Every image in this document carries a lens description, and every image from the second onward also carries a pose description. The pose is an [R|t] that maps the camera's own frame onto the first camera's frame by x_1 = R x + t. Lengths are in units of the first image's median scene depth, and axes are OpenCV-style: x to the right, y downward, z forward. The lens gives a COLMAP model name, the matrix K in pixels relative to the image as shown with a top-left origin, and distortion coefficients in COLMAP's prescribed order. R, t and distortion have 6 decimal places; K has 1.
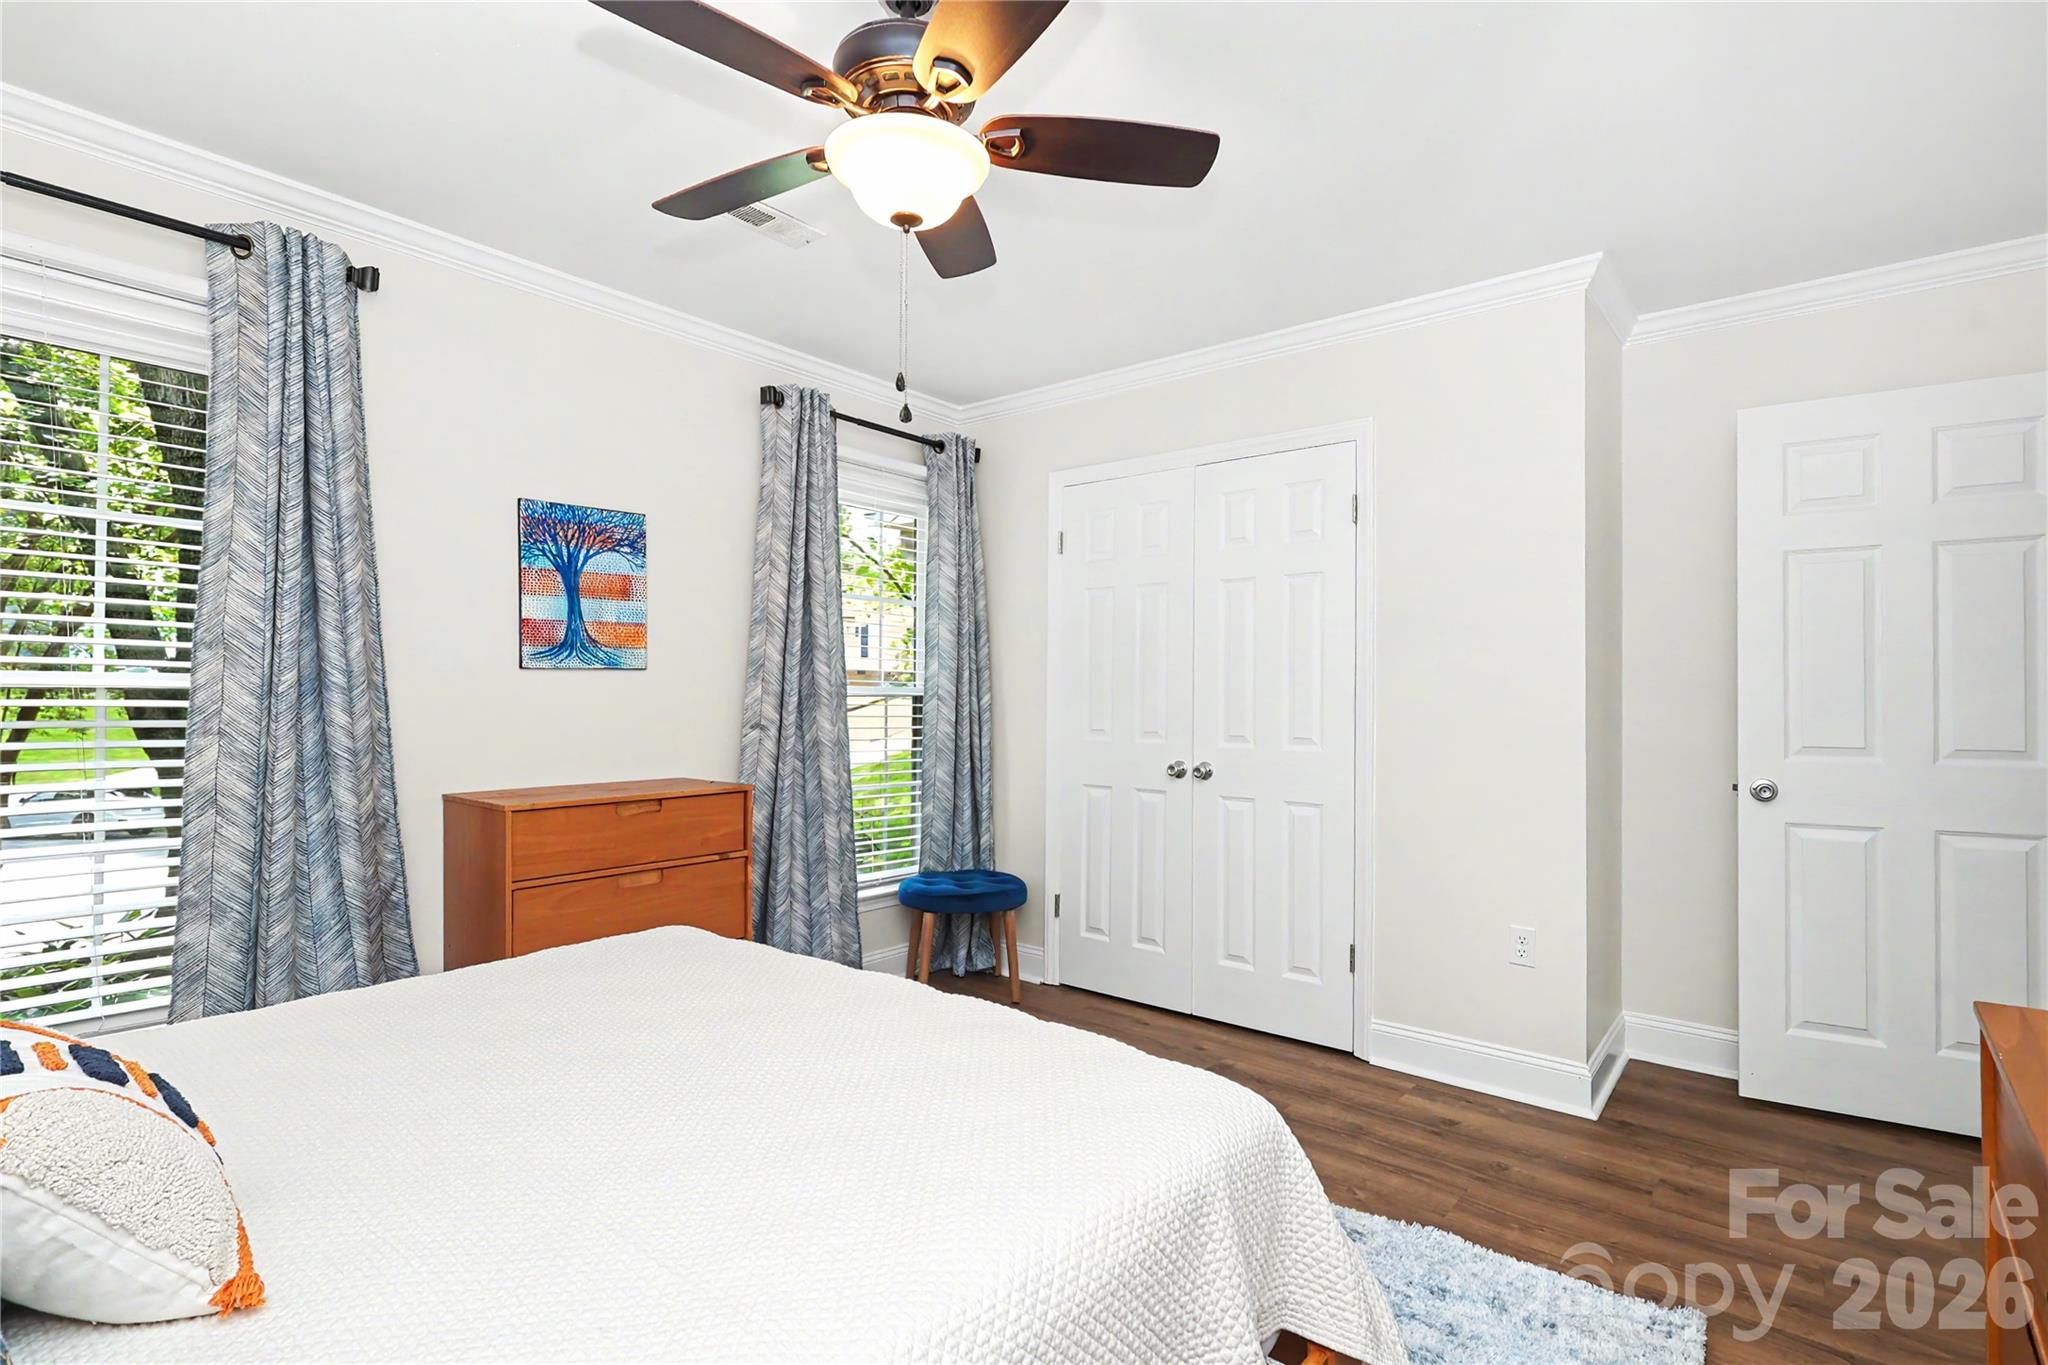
lens RADIAL K [[984.4, 0, 1023.5], [0, 984.4, 692.7], [0, 0, 1]] dist [-0.001692, -0.000107]
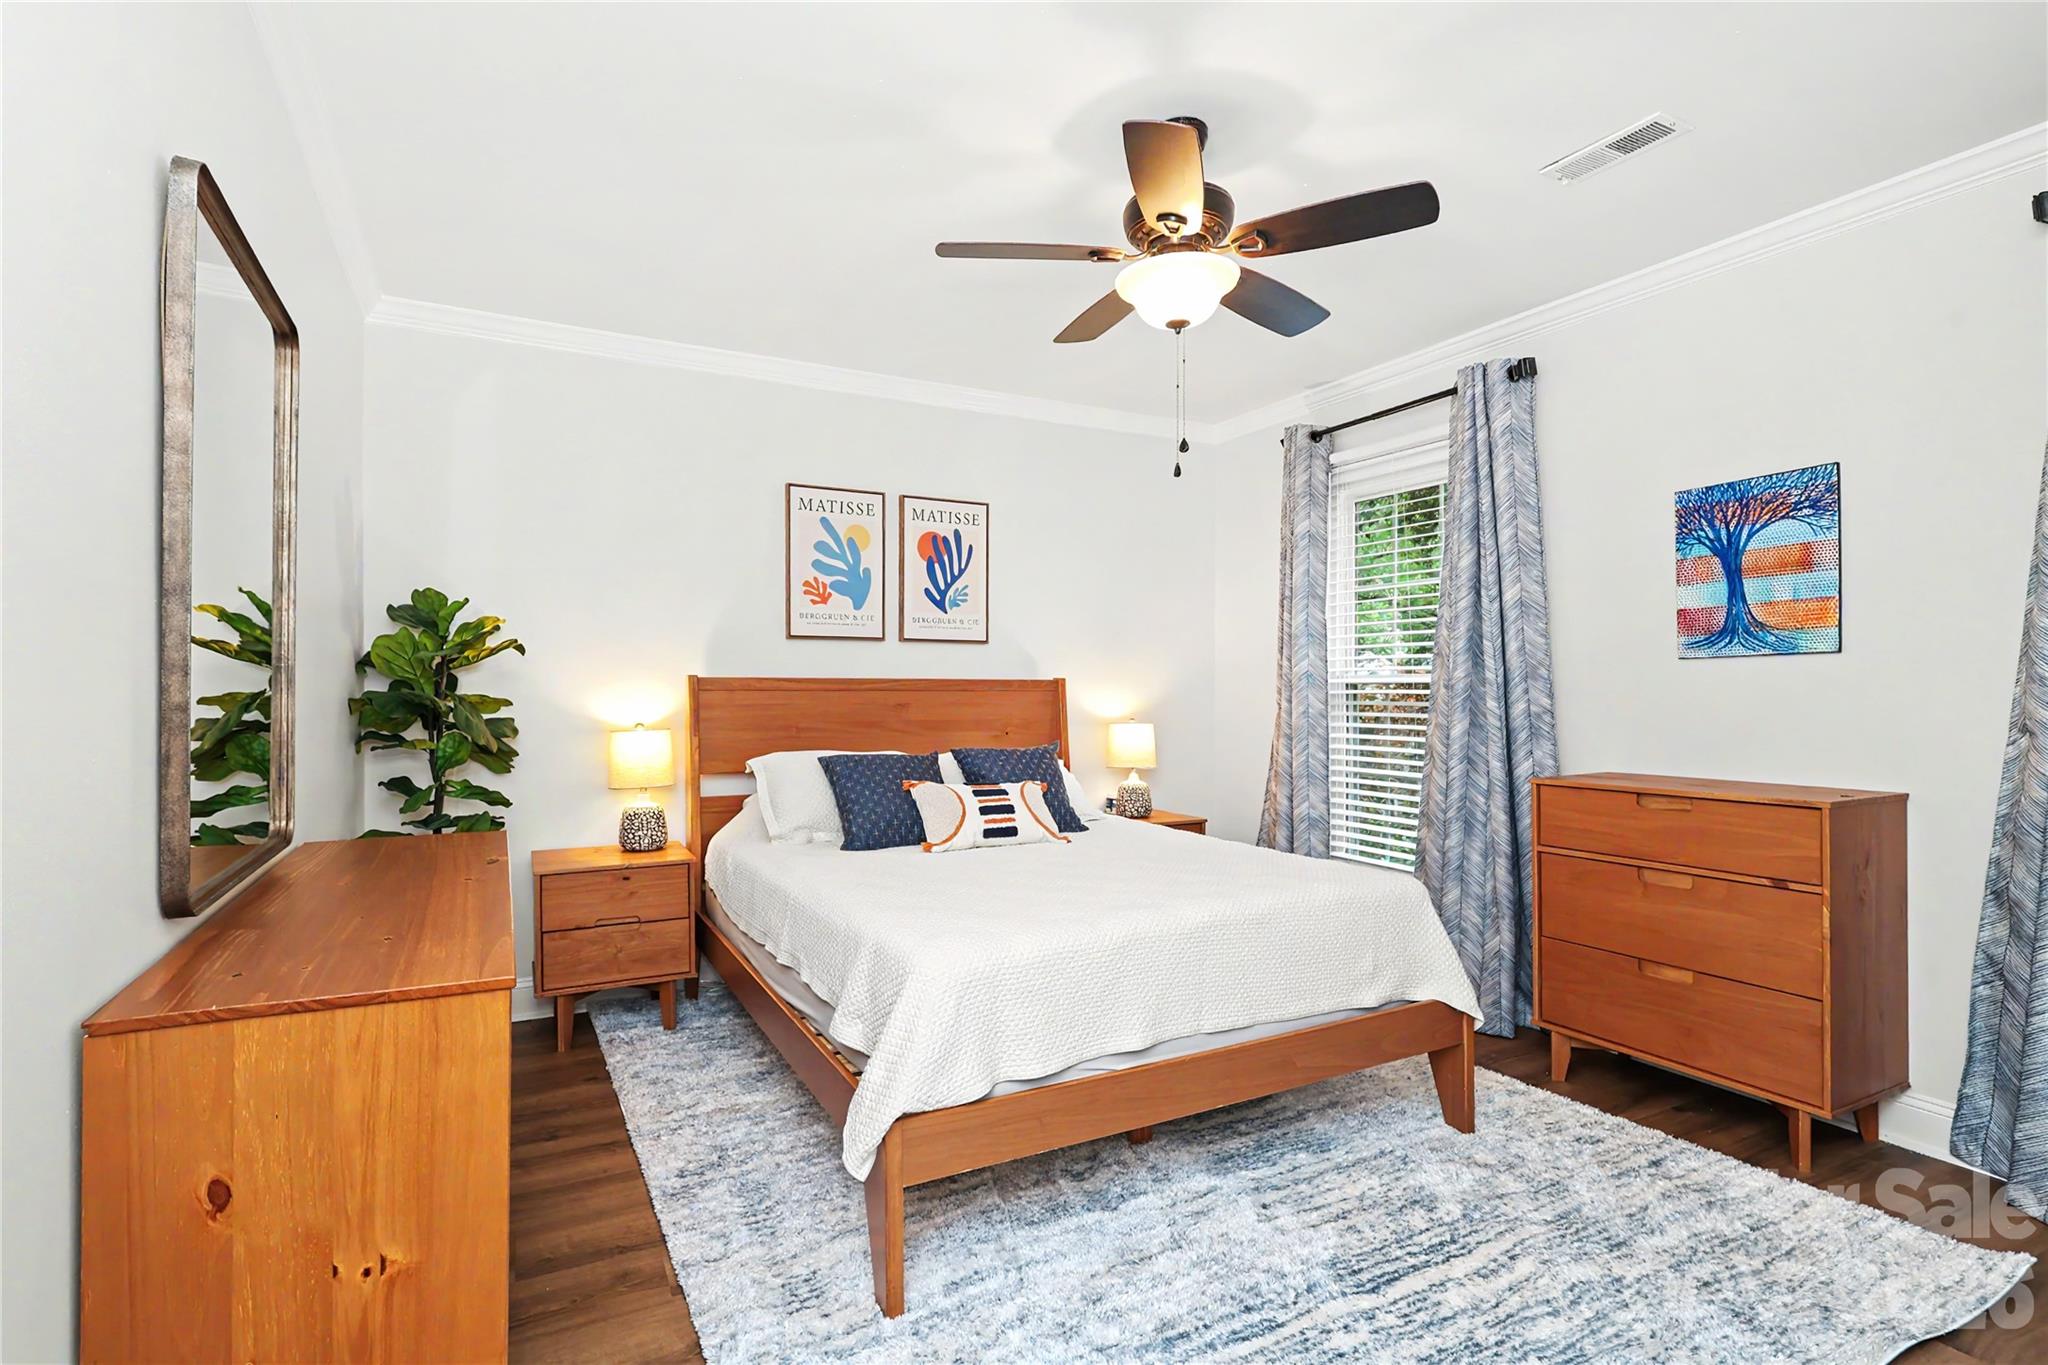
lens RADIAL K [[984.4, 0, 1023.5], [0, 984.4, 692.7], [0, 0, 1]] dist [-0.001692, -0.000107]
pose [[-0.382654, 0.000589, -0.923892, 0.668307], [0.005037, 0.999986, -0.001448, 0.008268], [0.923878, -0.005208, -0.382651, 0.735612]]
